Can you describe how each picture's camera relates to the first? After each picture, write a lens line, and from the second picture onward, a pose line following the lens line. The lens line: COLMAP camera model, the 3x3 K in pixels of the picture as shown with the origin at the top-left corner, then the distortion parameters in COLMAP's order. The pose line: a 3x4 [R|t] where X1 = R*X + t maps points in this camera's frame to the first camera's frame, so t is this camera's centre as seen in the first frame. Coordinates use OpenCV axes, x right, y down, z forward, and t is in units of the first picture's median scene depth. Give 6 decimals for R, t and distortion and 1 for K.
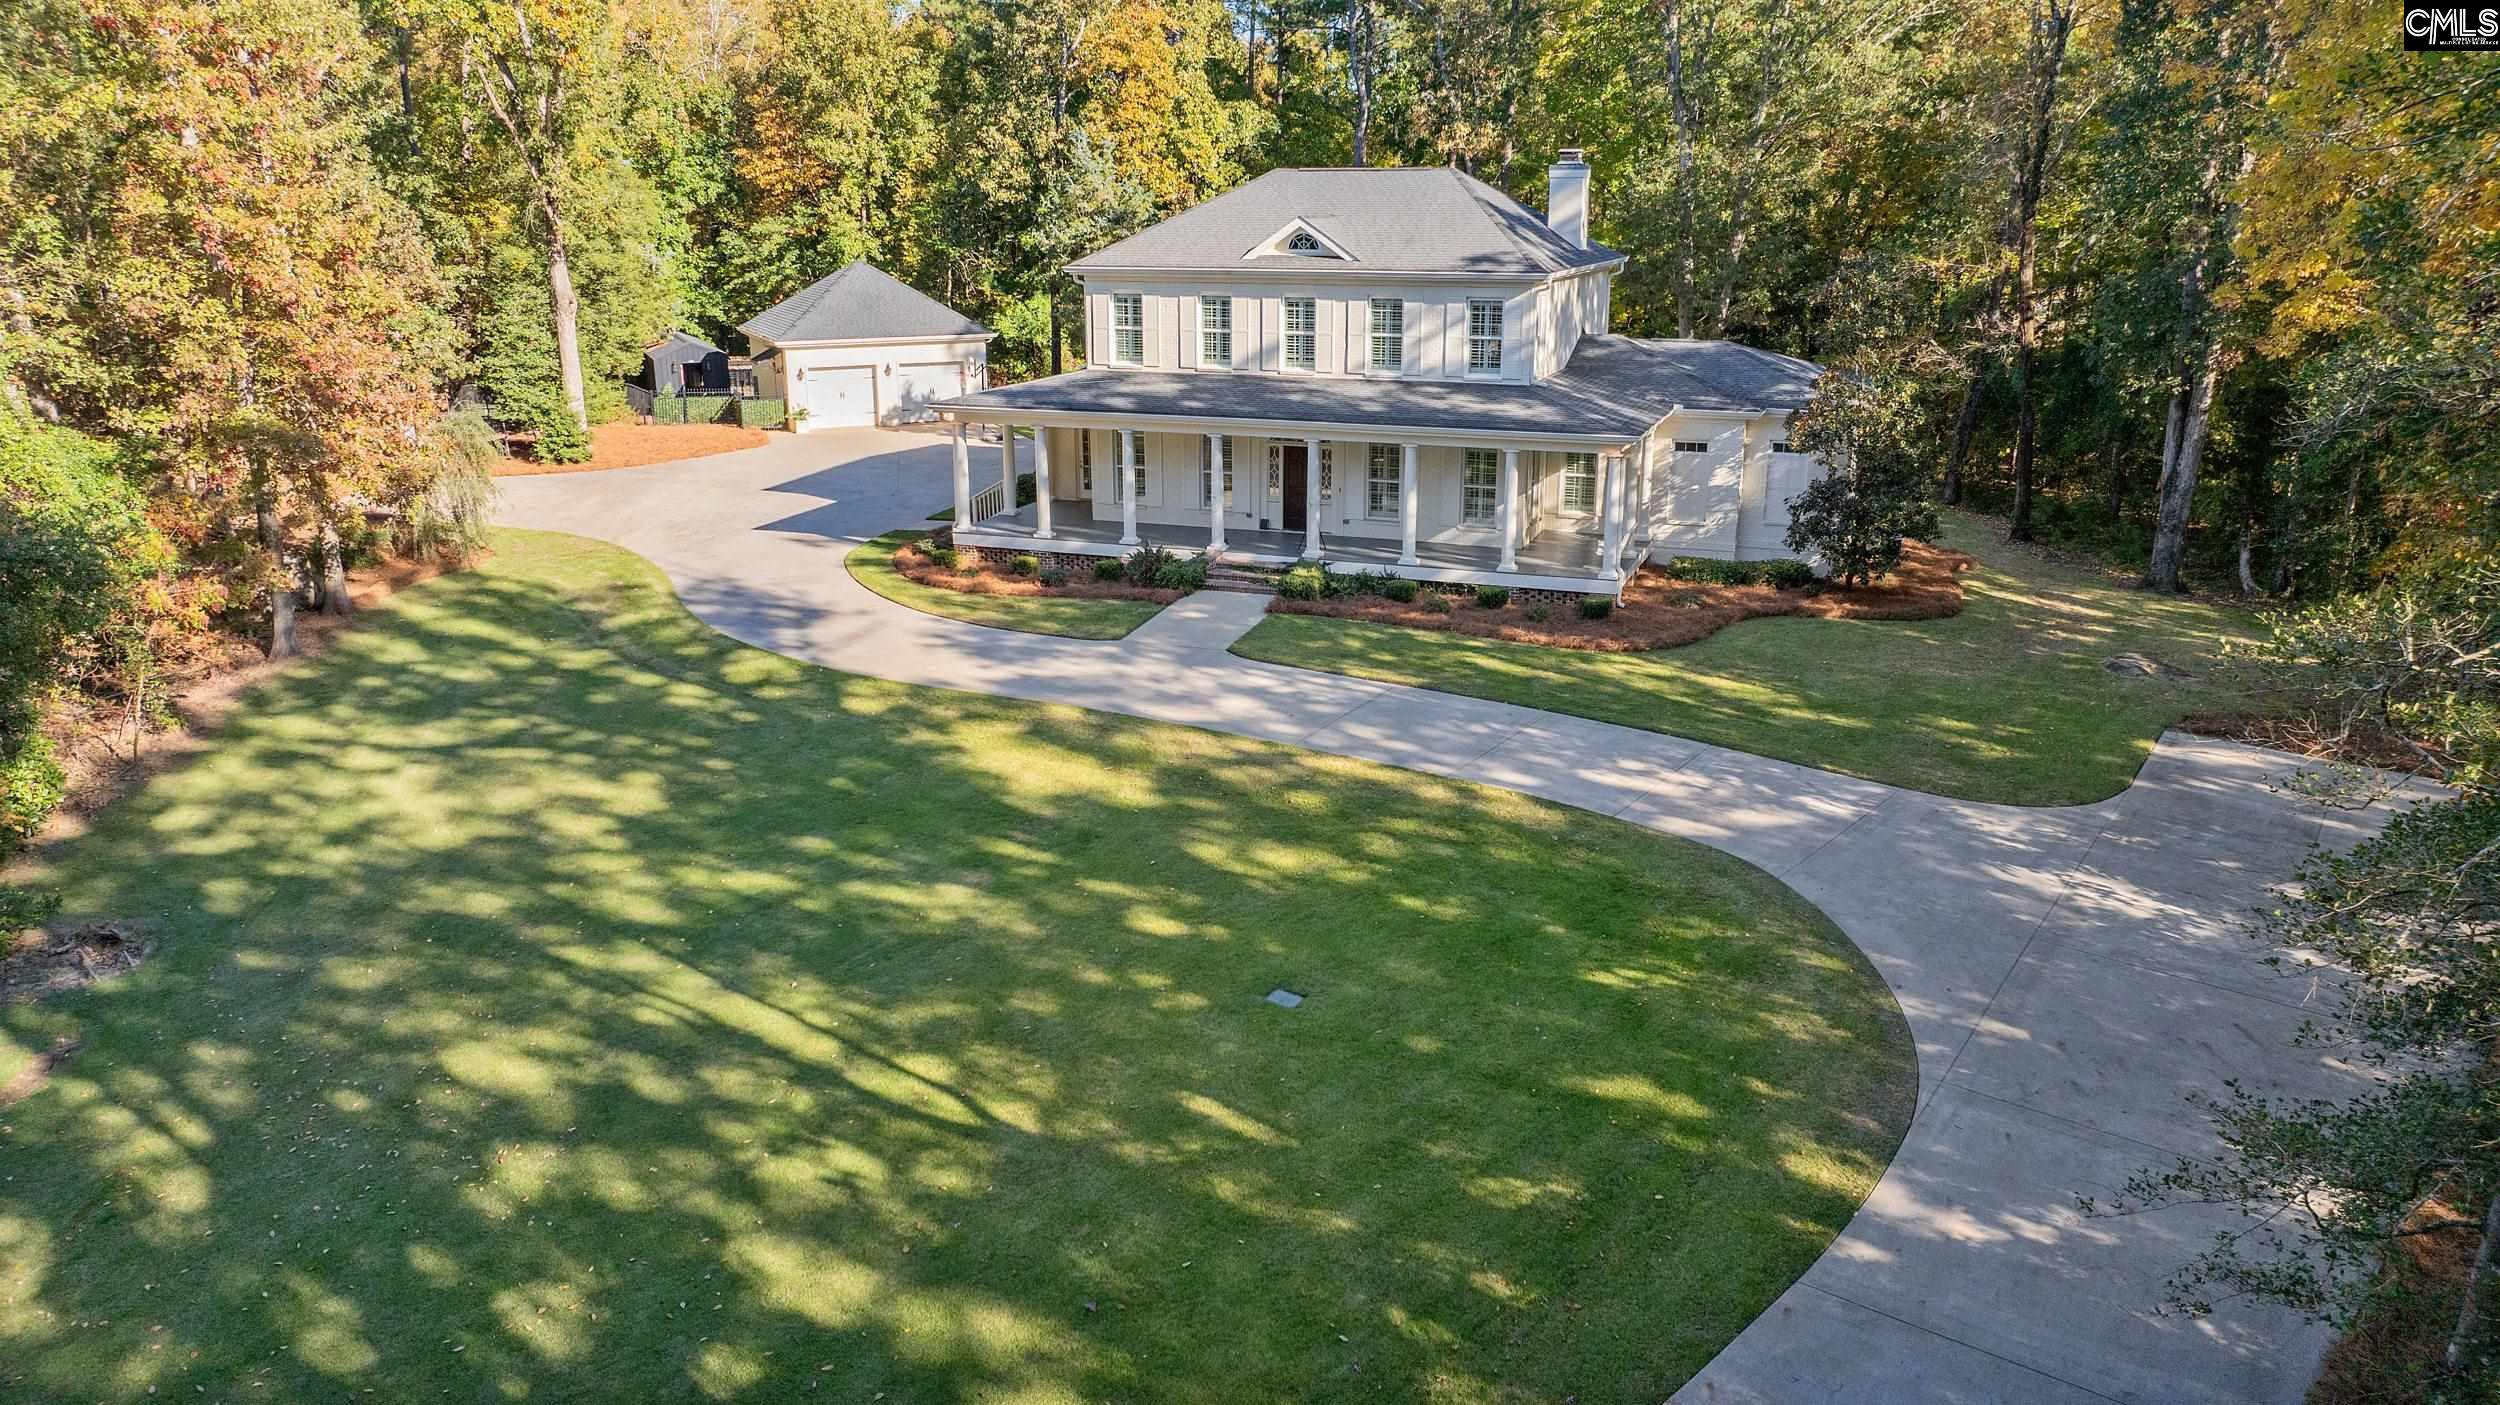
lens RADIAL K [[1812.3, 0, 1267.0], [0, 1812.3, 695.1], [0, 0, 1]] dist [0.003604, -0.004122]
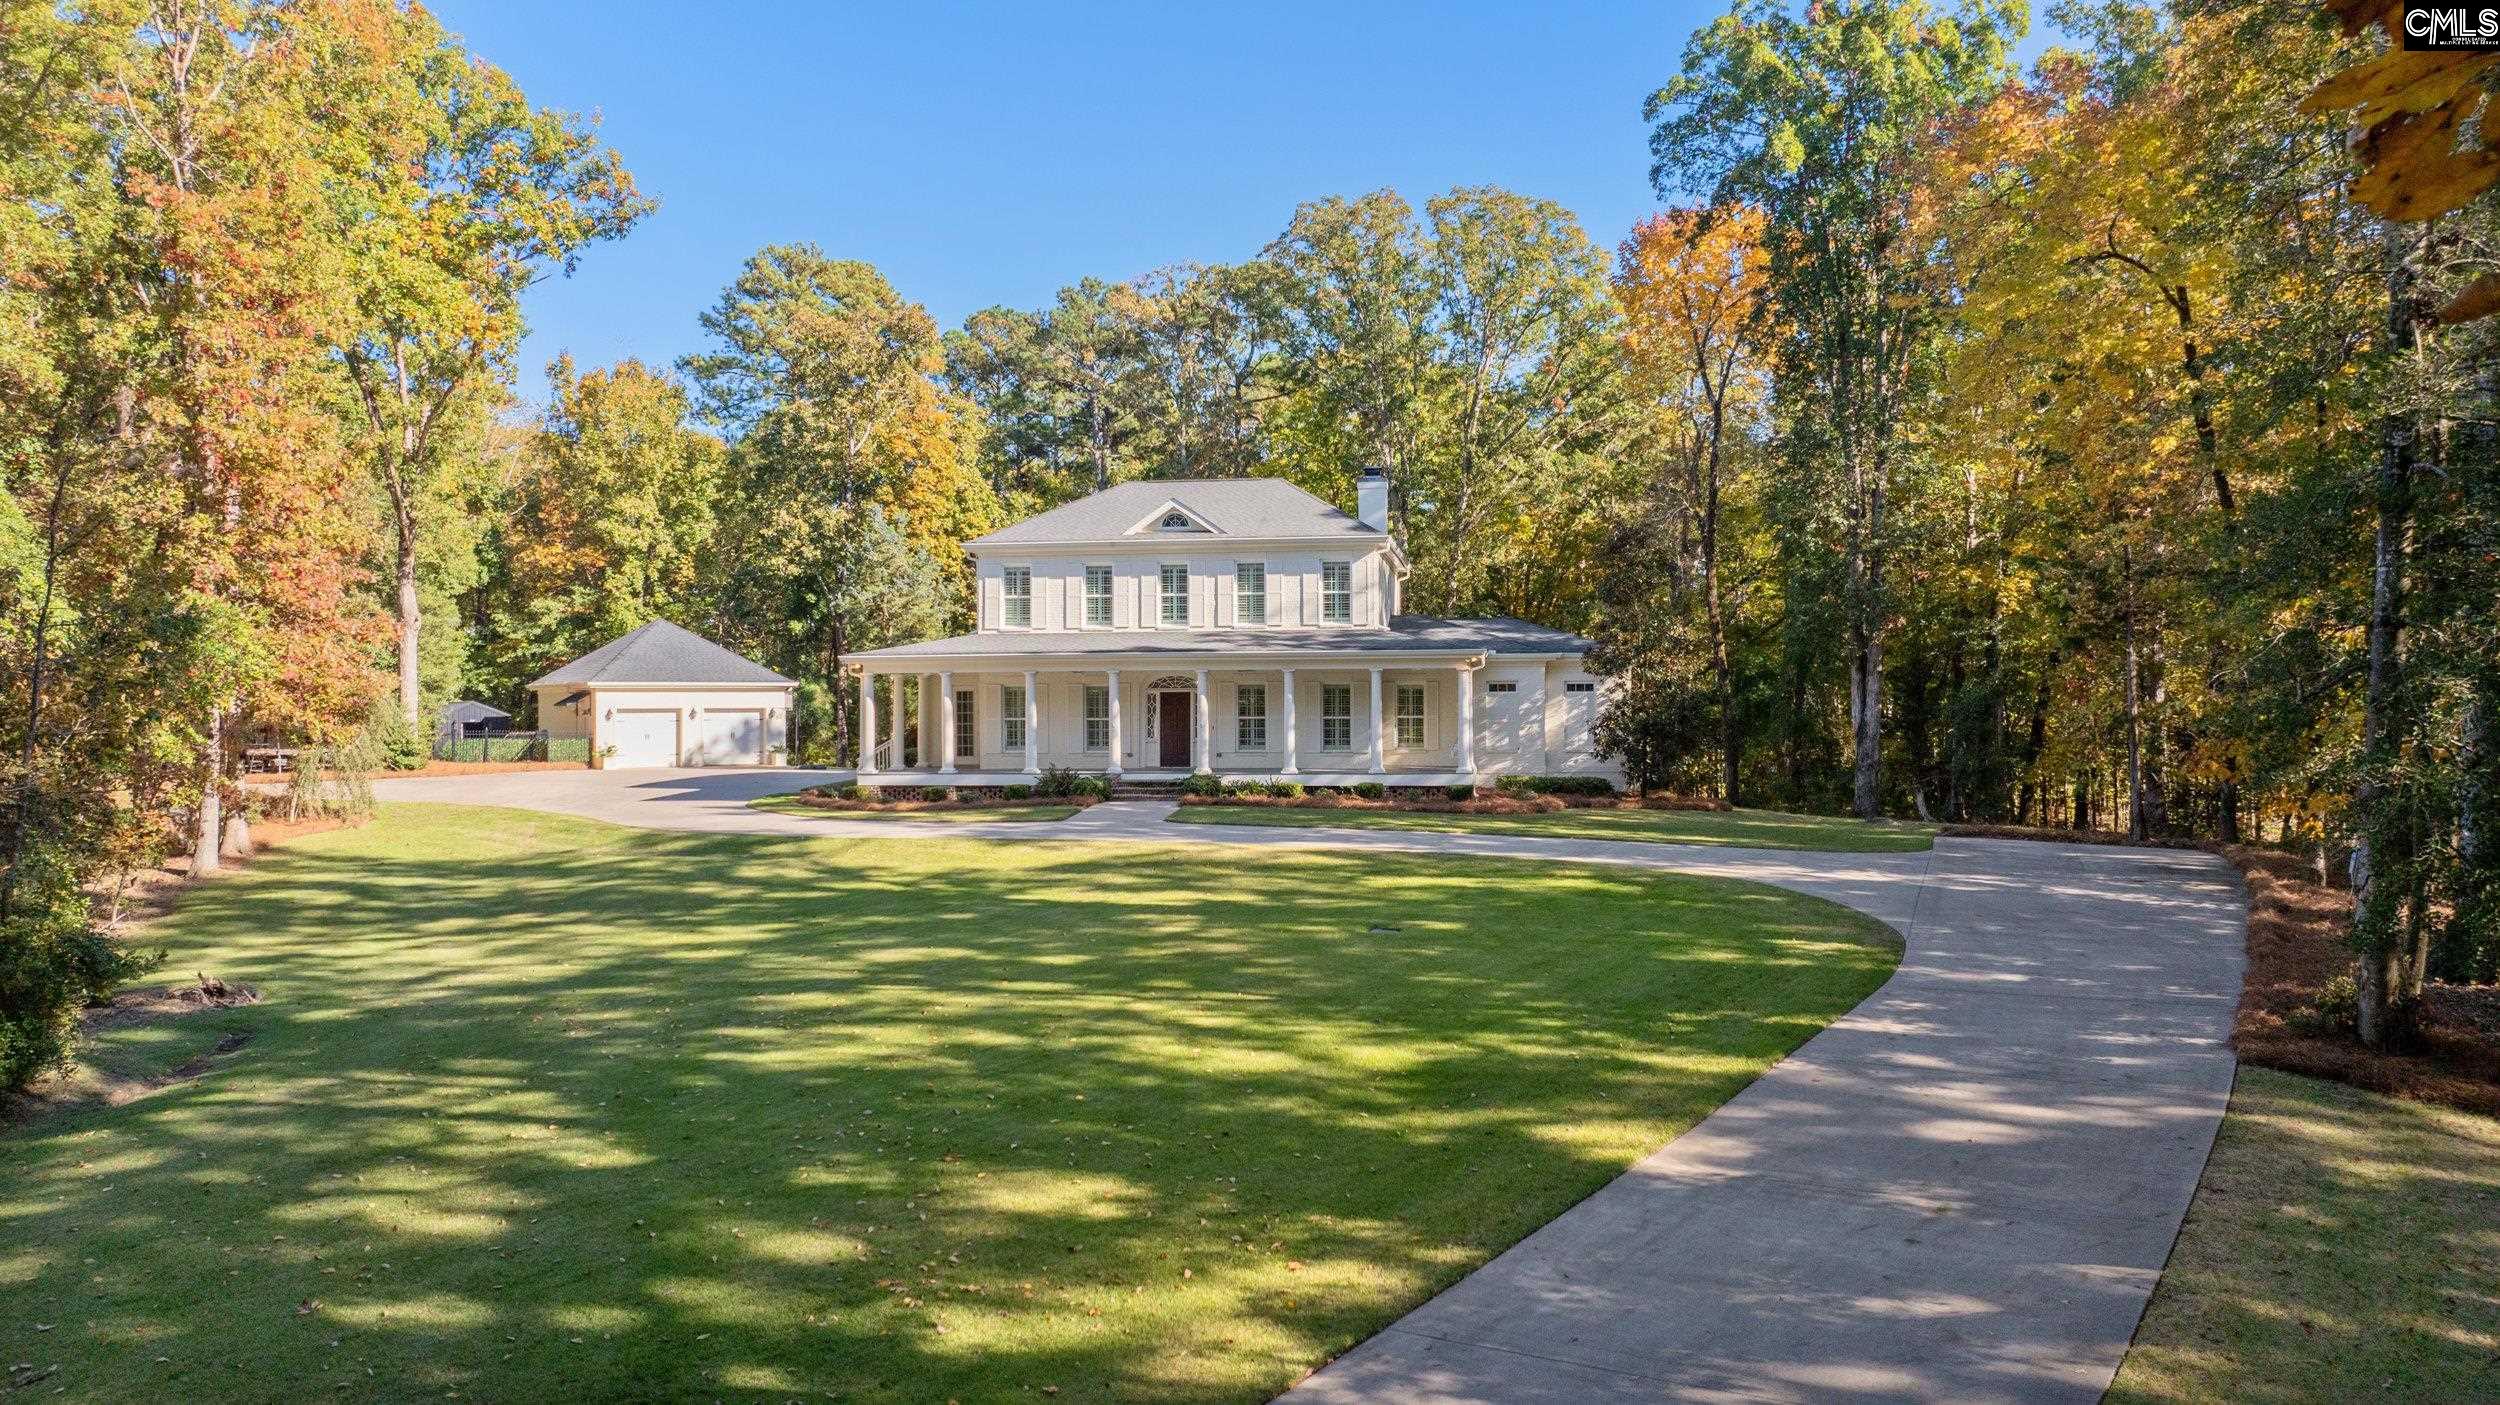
lens RADIAL K [[1812.3, 0, 1266.7], [0, 1812.3, 712.0], [0, 0, 1]] dist [0.003604, -0.004122]
pose [[0.977070, -0.001829, 0.212911, -0.103492], [0.058910, 0.963248, -0.262072, 0.108956], [-0.204607, 0.268606, 0.941269, -0.051955]]
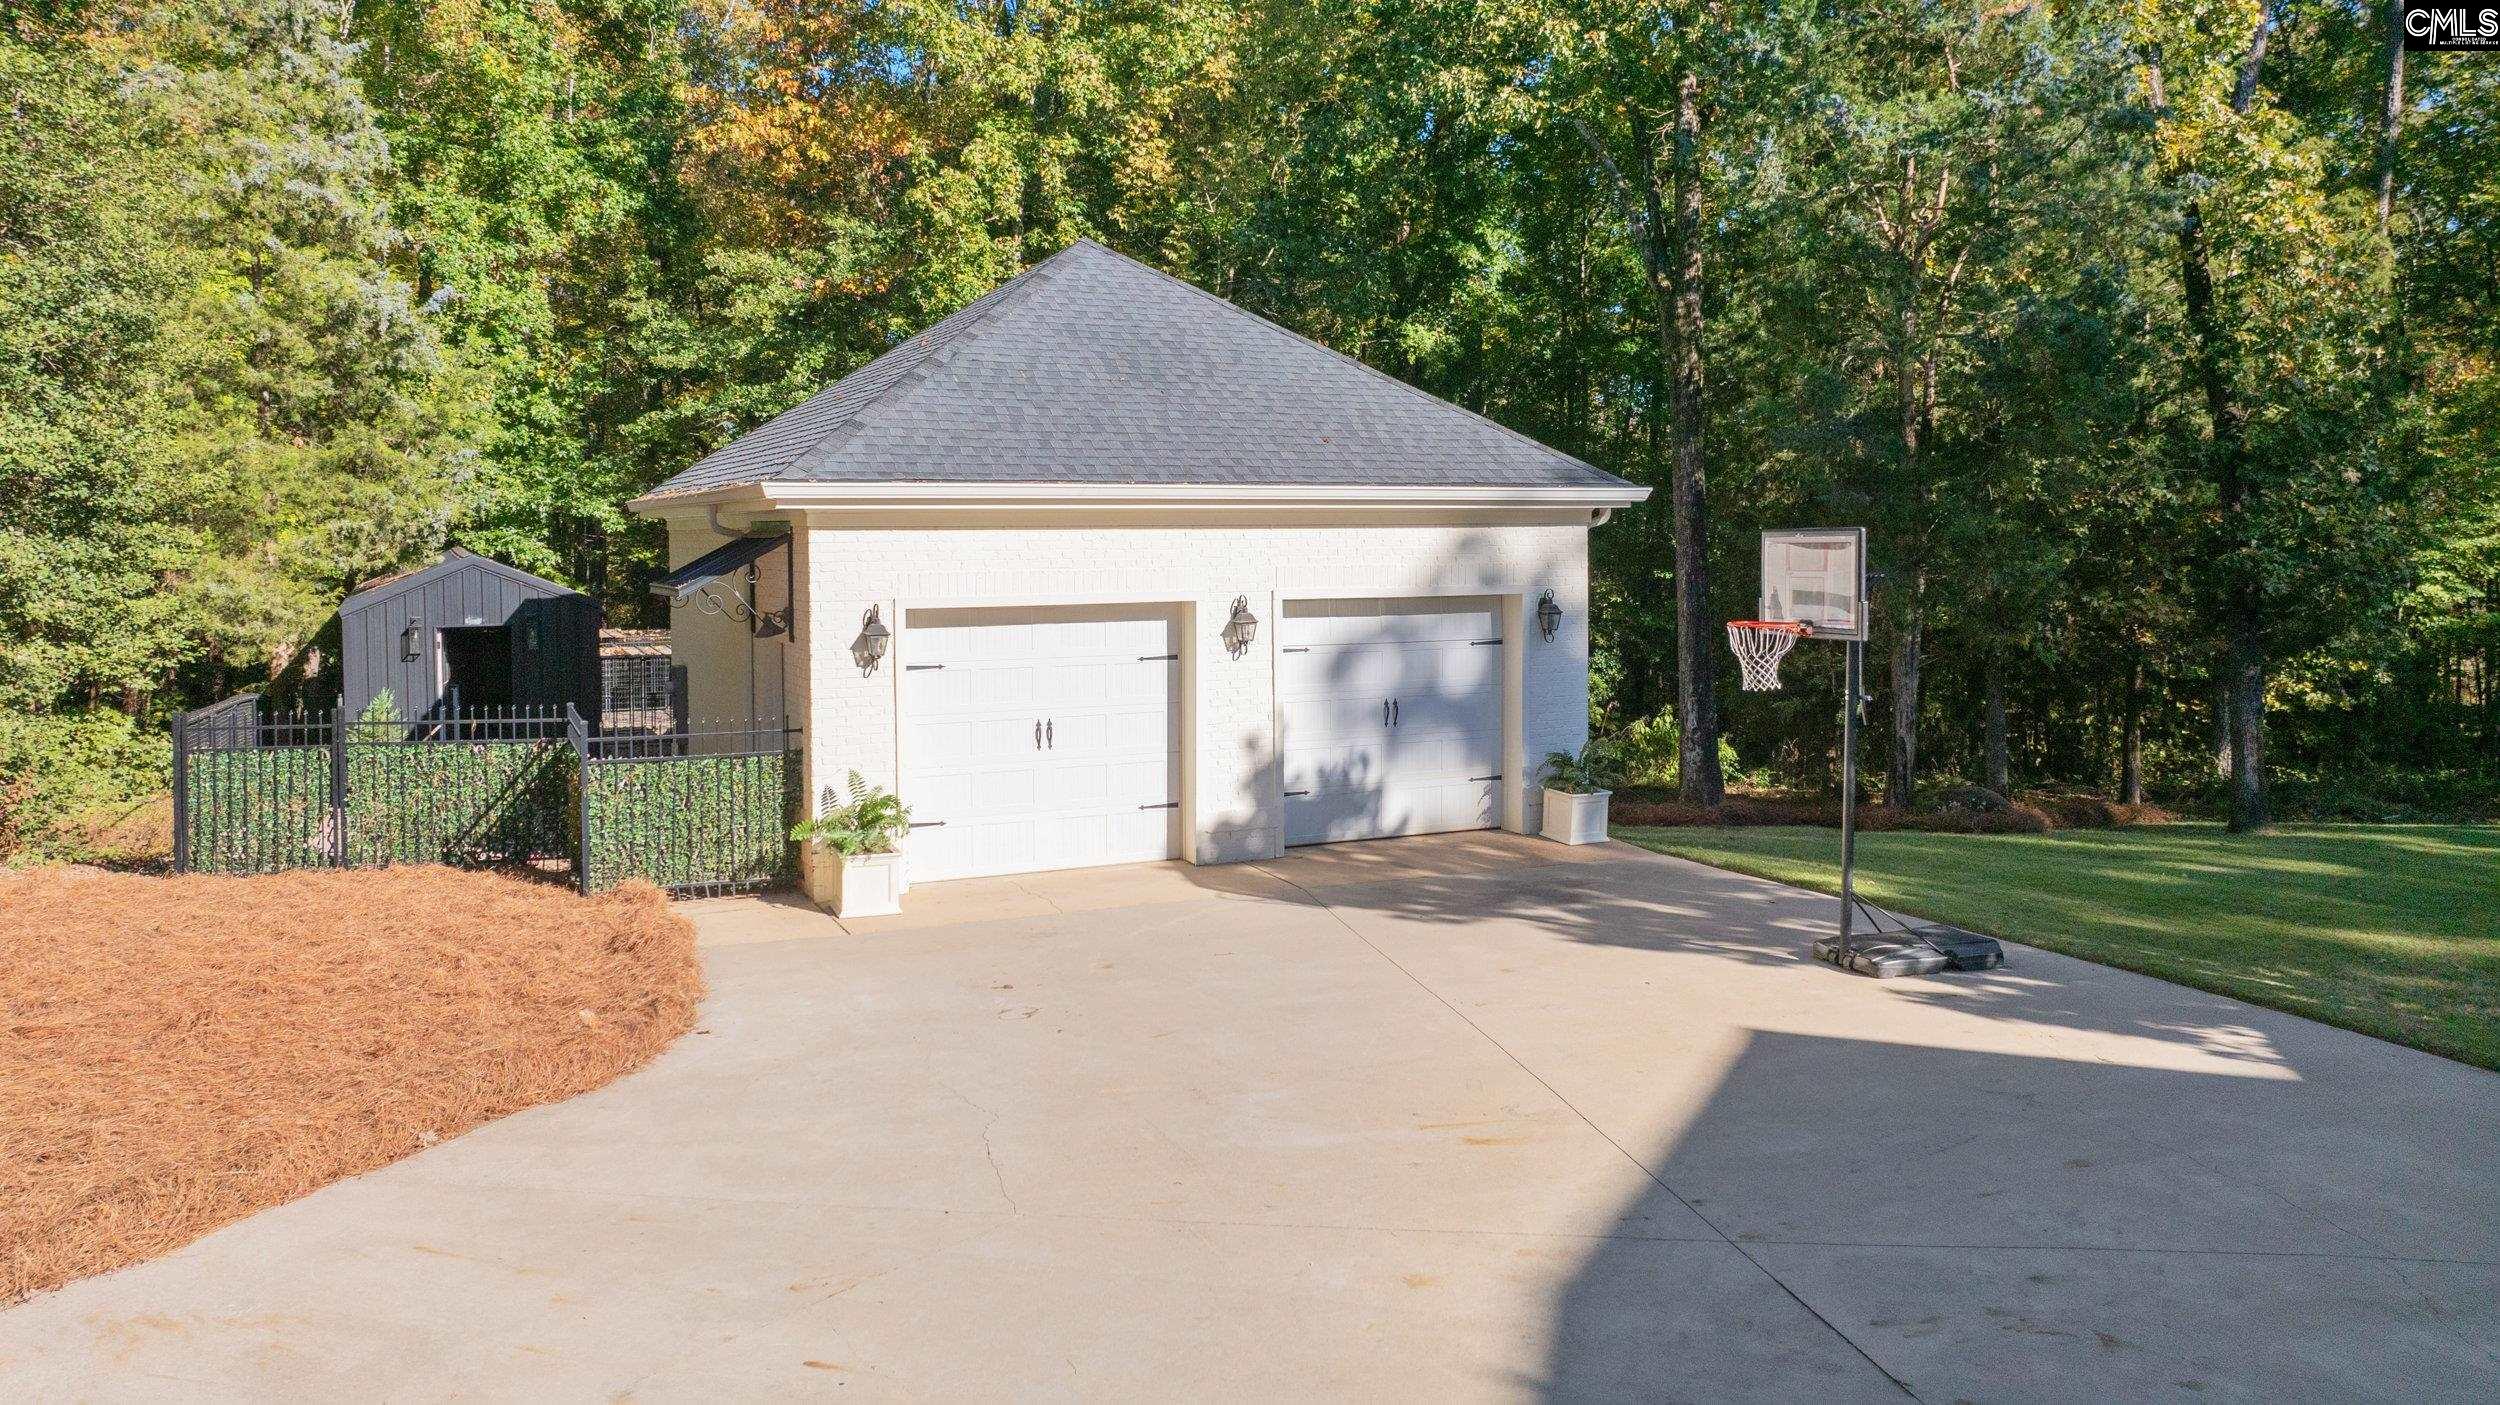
lens RADIAL K [[1812.3, 0, 1249.9], [0, 1812.3, 675.7], [0, 0, 1]] dist [0.003604, -0.004122]
pose [[0.999981, -0.001358, 0.006010, -0.200195], [0.002502, 0.980870, -0.194649, -0.122250], [-0.005631, 0.194661, 0.980855, 0.739483]]
